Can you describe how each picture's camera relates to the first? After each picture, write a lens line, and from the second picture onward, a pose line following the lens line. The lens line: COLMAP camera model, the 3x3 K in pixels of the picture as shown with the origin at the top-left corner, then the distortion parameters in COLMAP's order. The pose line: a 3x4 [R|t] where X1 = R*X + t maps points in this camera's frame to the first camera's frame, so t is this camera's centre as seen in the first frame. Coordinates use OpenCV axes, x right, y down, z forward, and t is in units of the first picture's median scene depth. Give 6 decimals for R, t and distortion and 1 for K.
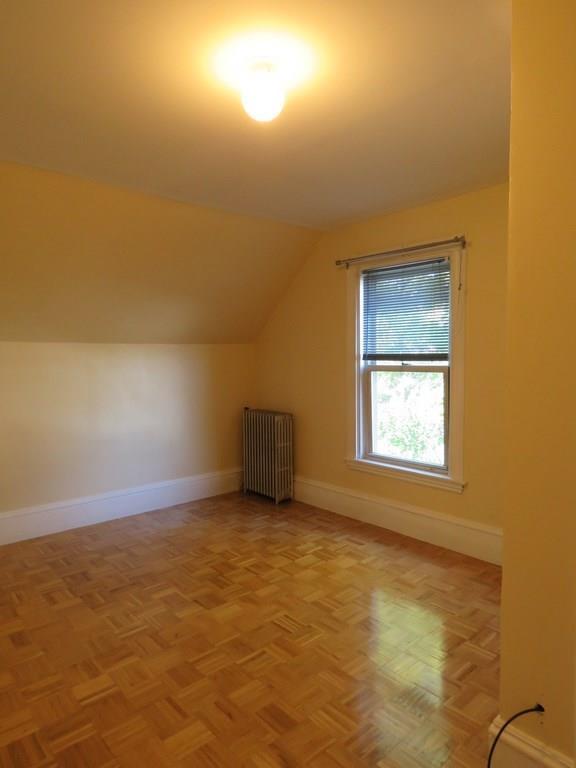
lens RADIAL K [[495.8, 0, 295.3], [0, 495.8, 381.7], [0, 0, 1]] dist [-0.041962, 0.027911]
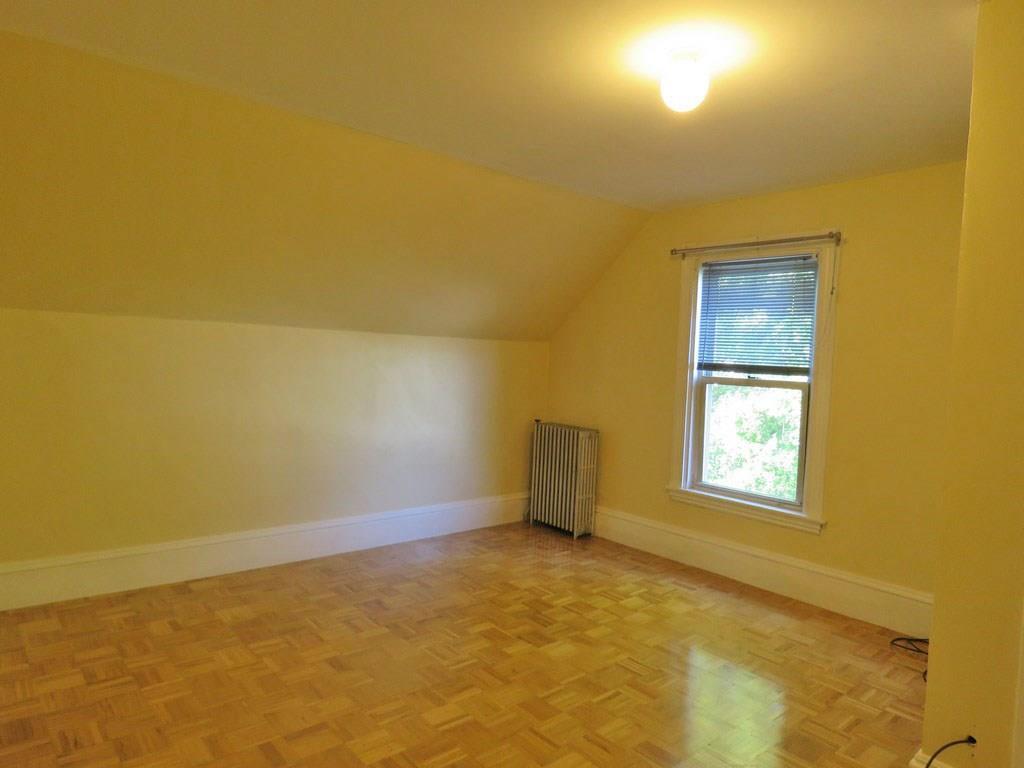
lens RADIAL K [[661.0, 0, 512.0], [0, 661.0, 384.0], [0, 0, 1]] dist [-0.041962, 0.027911]
pose [[0.998378, 0.052381, -0.022293, -0.174216], [-0.052603, 0.998570, -0.009484, 0.008147], [0.021765, 0.010642, 0.999706, -0.134743]]
